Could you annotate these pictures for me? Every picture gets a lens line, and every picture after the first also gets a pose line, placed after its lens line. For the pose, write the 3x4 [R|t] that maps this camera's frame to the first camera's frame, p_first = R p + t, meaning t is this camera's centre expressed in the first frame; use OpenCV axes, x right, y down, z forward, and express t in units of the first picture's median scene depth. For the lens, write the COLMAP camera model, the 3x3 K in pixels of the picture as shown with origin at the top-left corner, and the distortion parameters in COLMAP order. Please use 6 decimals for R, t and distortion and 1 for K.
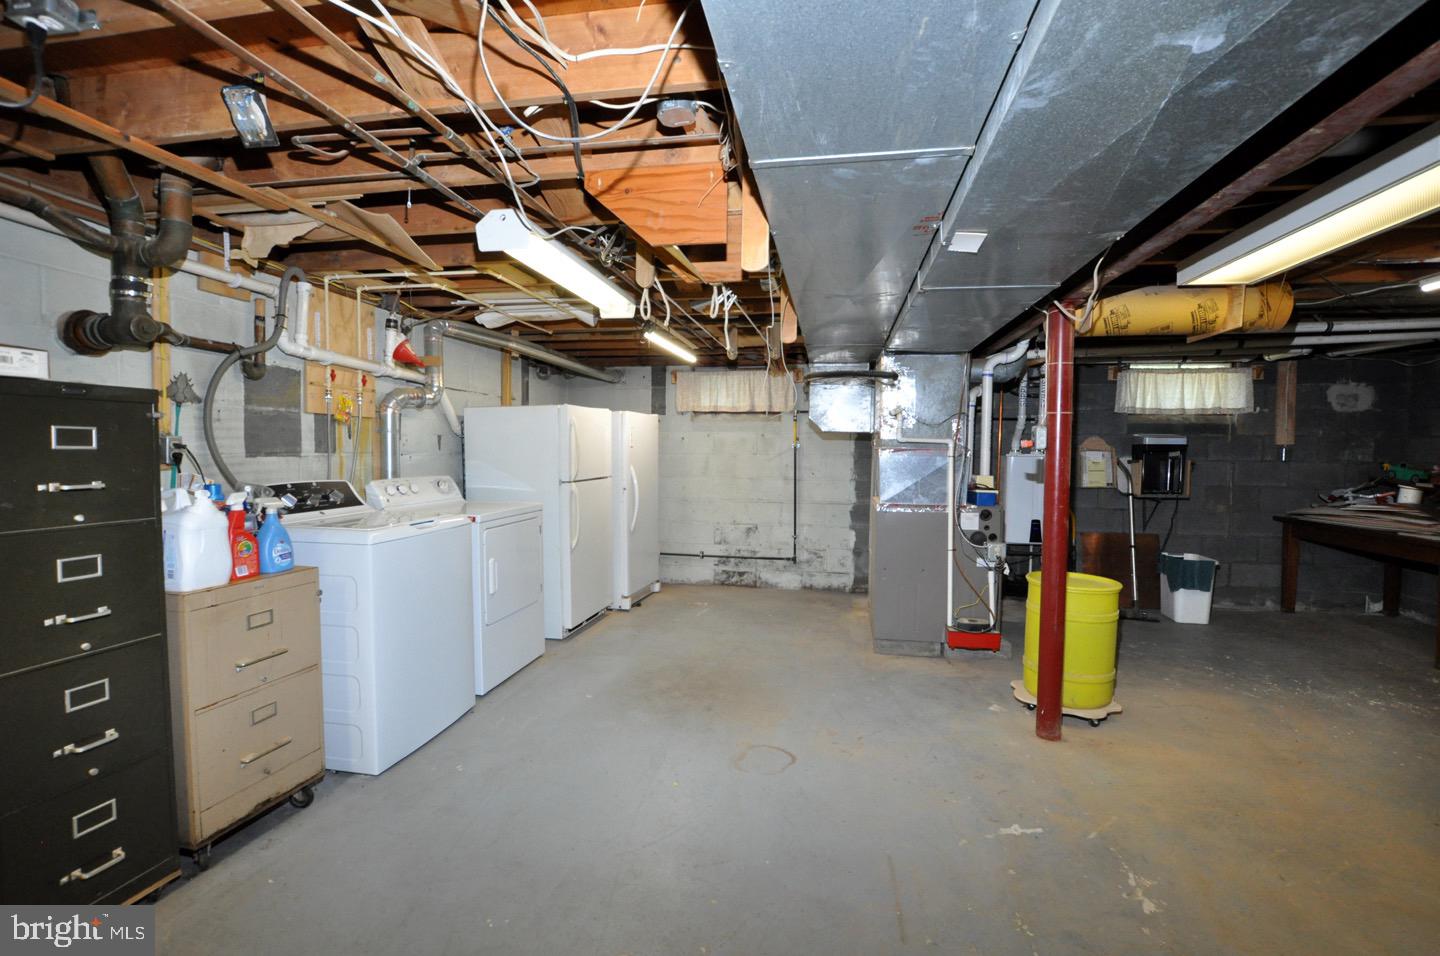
lens RADIAL K [[634.5, 0, 725.6], [0, 634.5, 479.6], [0, 0, 1]] dist [-0.035210, 0.006070]
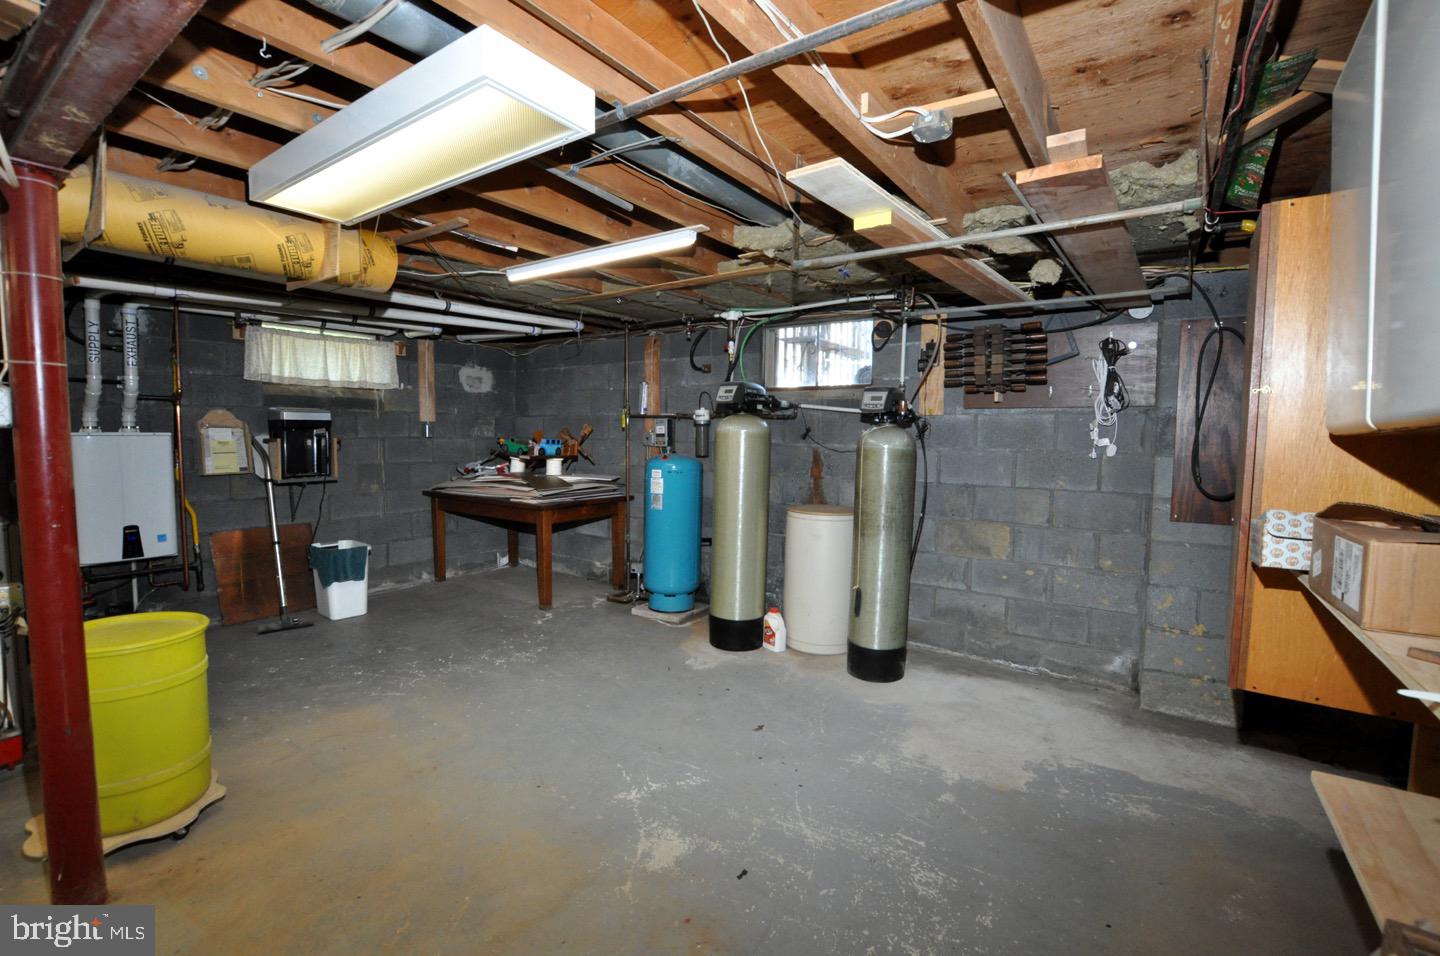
lens RADIAL K [[634.5, 0, 725.6], [0, 634.5, 479.6], [0, 0, 1]] dist [-0.035210, 0.006070]
pose [[0.417601, -0.070418, 0.905898, 0.152727], [0.034553, 0.997502, 0.061610, -0.007190], [-0.907973, 0.005573, 0.418991, 0.107533]]
